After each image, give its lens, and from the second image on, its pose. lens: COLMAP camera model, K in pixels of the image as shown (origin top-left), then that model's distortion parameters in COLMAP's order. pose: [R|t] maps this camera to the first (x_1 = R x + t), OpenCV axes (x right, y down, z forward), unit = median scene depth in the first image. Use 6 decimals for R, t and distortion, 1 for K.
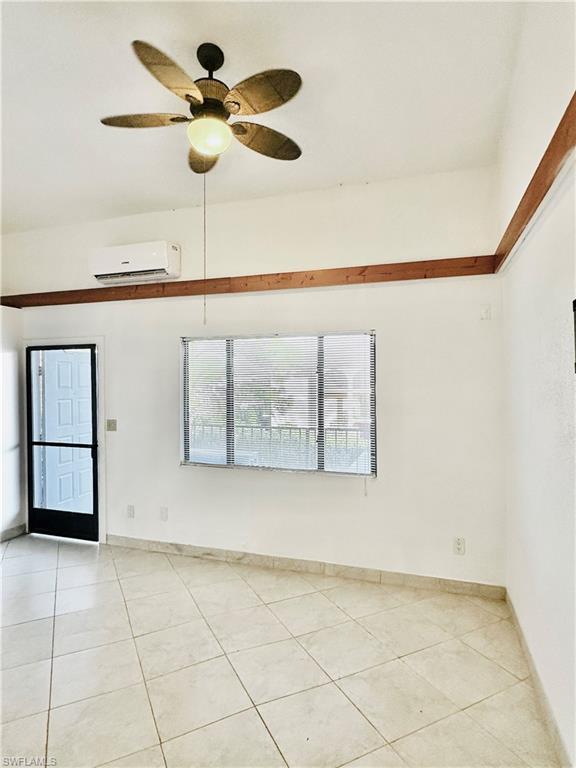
lens RADIAL K [[433.0, 0, 285.3], [0, 433.0, 381.7], [0, 0, 1]] dist [-0.005893, 0.001999]
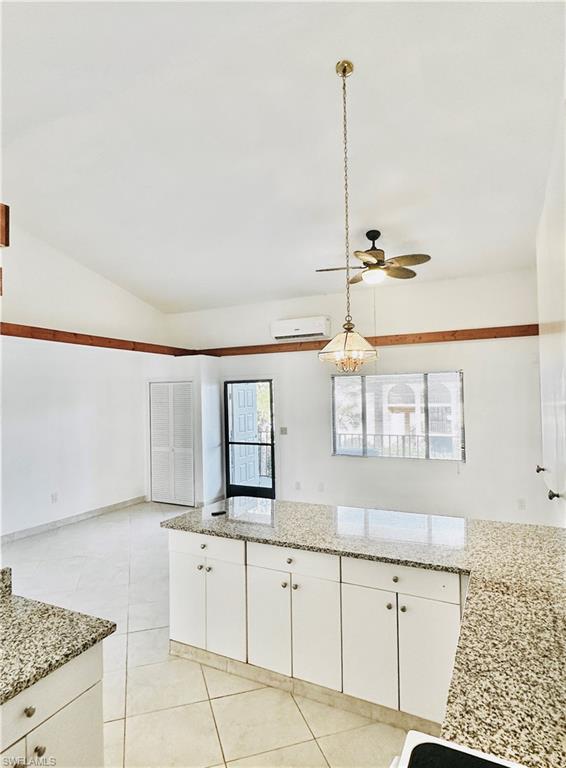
lens RADIAL K [[409.6, 0, 285.1], [0, 409.6, 391.6], [0, 0, 1]] dist [-0.005722, -0.000291]
pose [[0.986277, -0.015616, -0.164358, -0.156652], [0.013048, 0.999776, -0.016692, -0.017778], [0.164582, 0.014318, 0.986259, -0.487736]]
